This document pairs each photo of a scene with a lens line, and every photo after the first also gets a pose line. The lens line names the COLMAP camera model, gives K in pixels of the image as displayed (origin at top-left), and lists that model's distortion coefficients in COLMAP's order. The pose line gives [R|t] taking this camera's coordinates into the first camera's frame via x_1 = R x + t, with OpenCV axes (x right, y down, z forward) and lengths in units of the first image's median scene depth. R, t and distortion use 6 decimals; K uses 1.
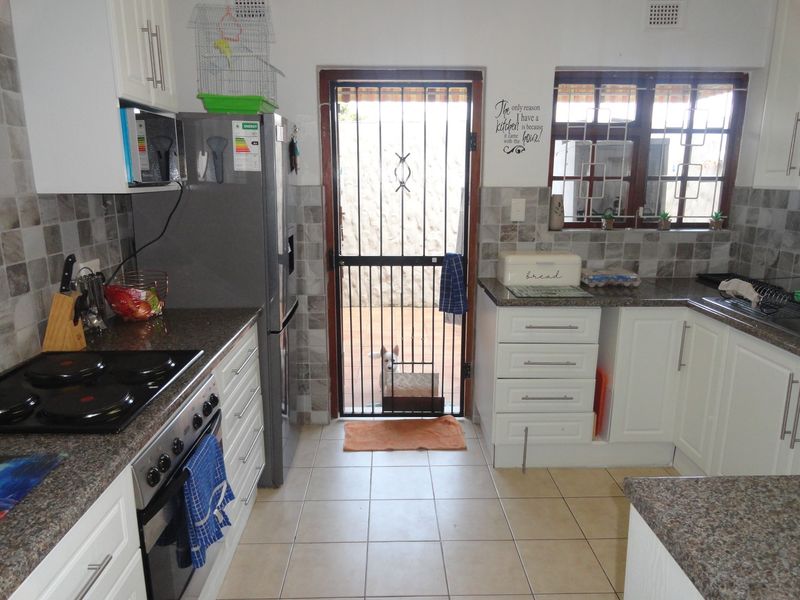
lens RADIAL K [[551.1, 0, 402.1], [0, 551.1, 300.4], [0, 0, 1]] dist [-0.001396, 0.002566]
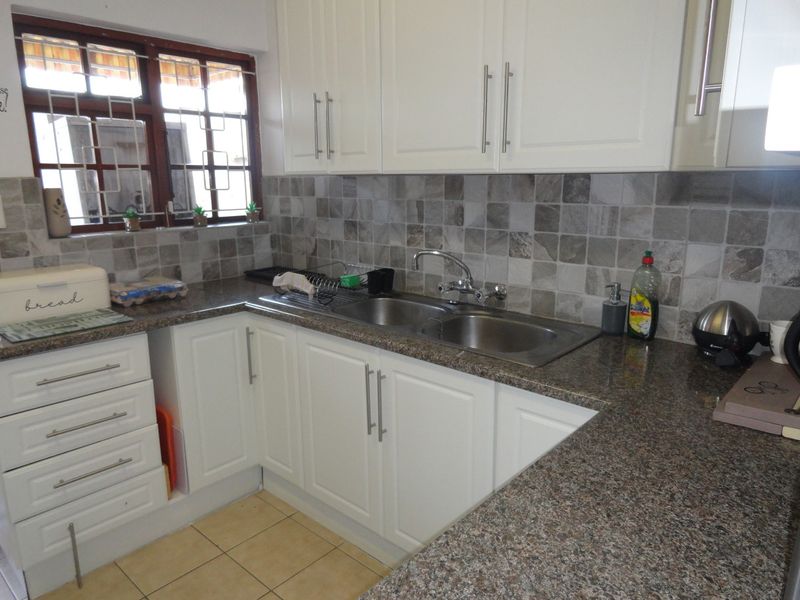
lens RADIAL K [[551.1, 0, 402.7], [0, 551.1, 298.9], [0, 0, 1]] dist [-0.001396, 0.002566]
pose [[0.686794, -0.164556, 0.707980, 0.062576], [0.169084, 0.983484, 0.064567, -0.018611], [-0.706912, 0.075364, 0.703275, 0.180355]]
